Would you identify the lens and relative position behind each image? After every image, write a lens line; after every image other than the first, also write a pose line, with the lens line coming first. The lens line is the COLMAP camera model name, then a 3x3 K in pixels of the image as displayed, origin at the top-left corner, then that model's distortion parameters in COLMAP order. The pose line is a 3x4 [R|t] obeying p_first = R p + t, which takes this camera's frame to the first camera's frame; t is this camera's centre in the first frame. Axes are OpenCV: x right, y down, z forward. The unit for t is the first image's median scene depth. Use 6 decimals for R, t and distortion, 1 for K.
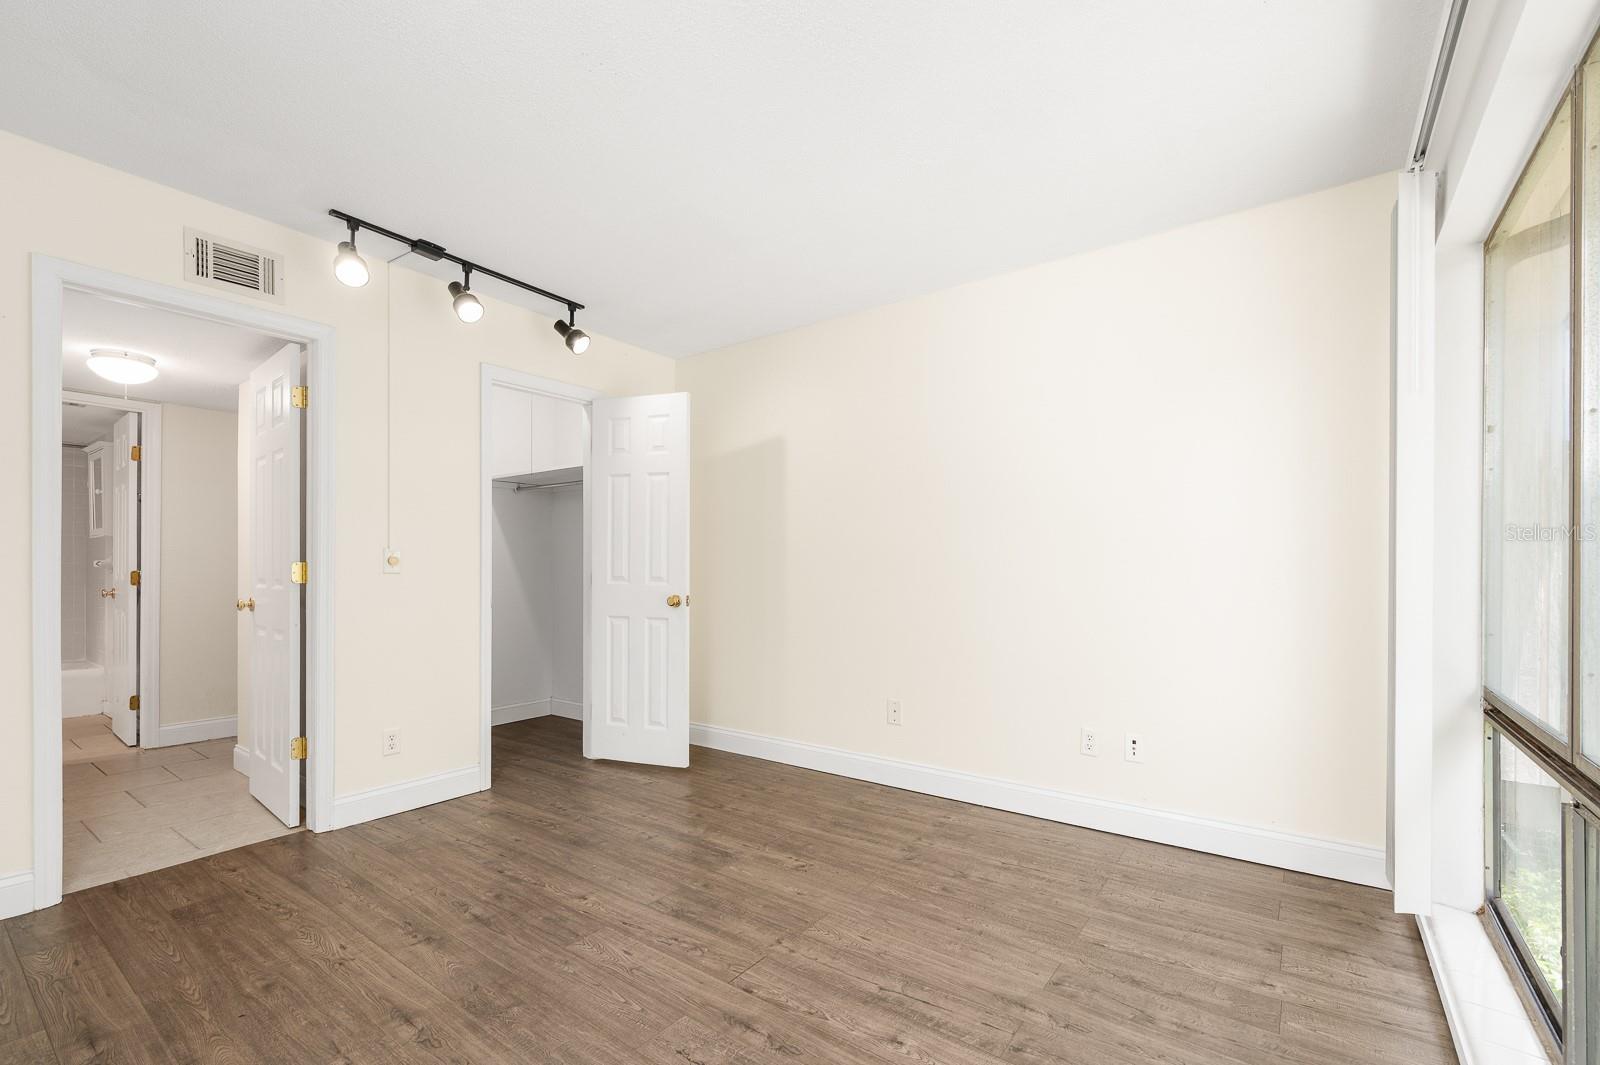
lens RADIAL K [[692.1, 0, 800.0], [0, 692.1, 532.5], [0, 0, 1]] dist [-0.003451, -0.000514]
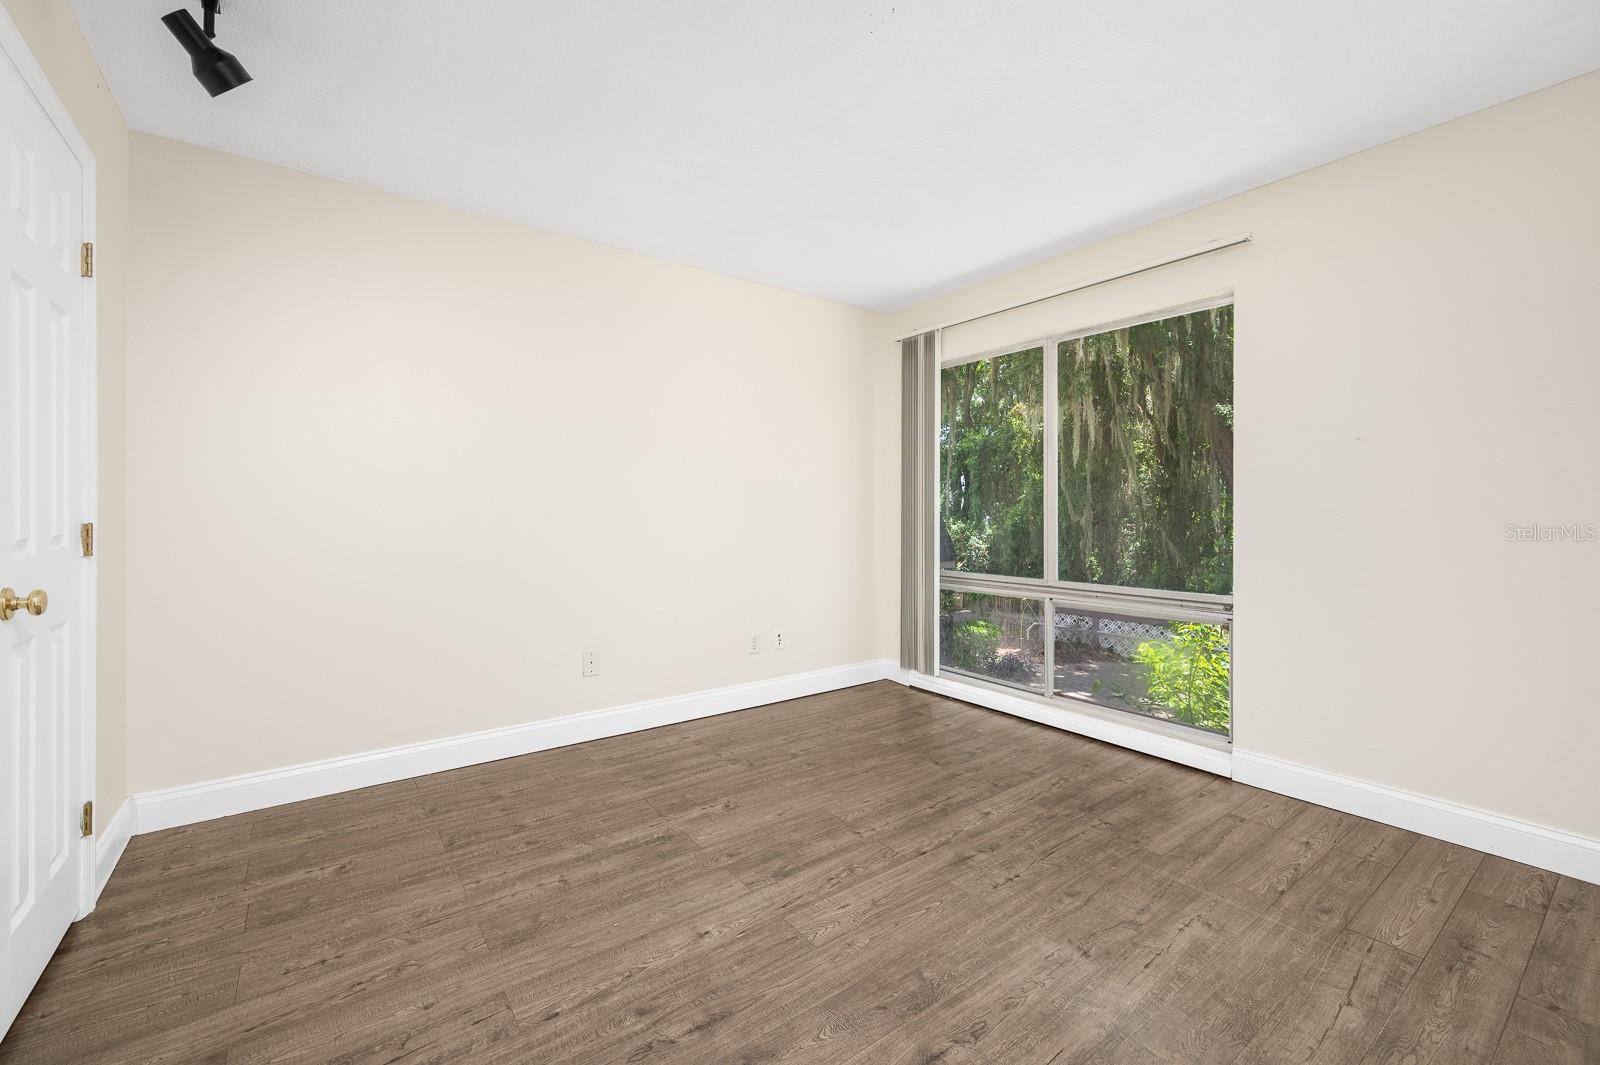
lens RADIAL K [[658.9, 0, 776.0], [0, 658.9, 530.7], [0, 0, 1]] dist [-0.002628, -0.000003]
pose [[0.307111, -0.029711, 0.951210, -0.914206], [-0.049499, 0.997661, 0.047143, 0.009150], [-0.950386, -0.061562, 0.304922, 0.638897]]
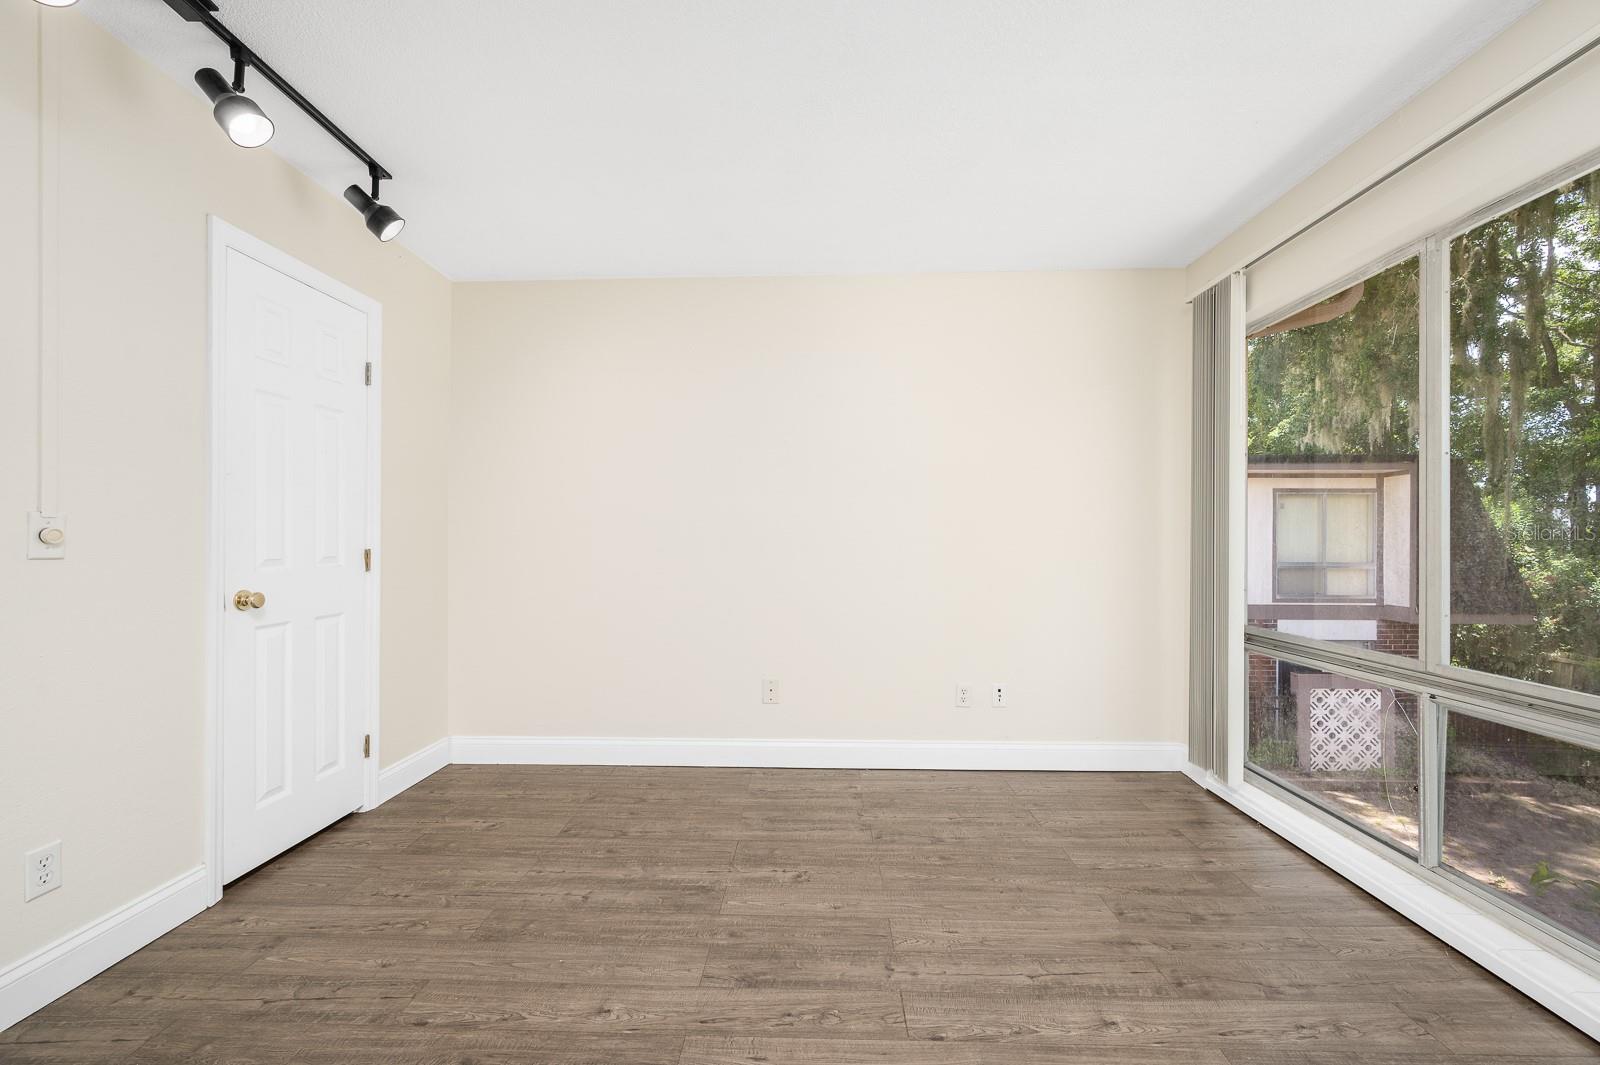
lens RADIAL K [[636.1, 0, 800.0], [0, 636.1, 532.5], [0, 0, 1]] dist [-0.002726, -0.000249]
pose [[0.822271, 0.005886, 0.569065, -0.474512], [-0.029978, 0.999006, 0.032984, -0.002990], [-0.568305, -0.044181, 0.821631, 0.319928]]
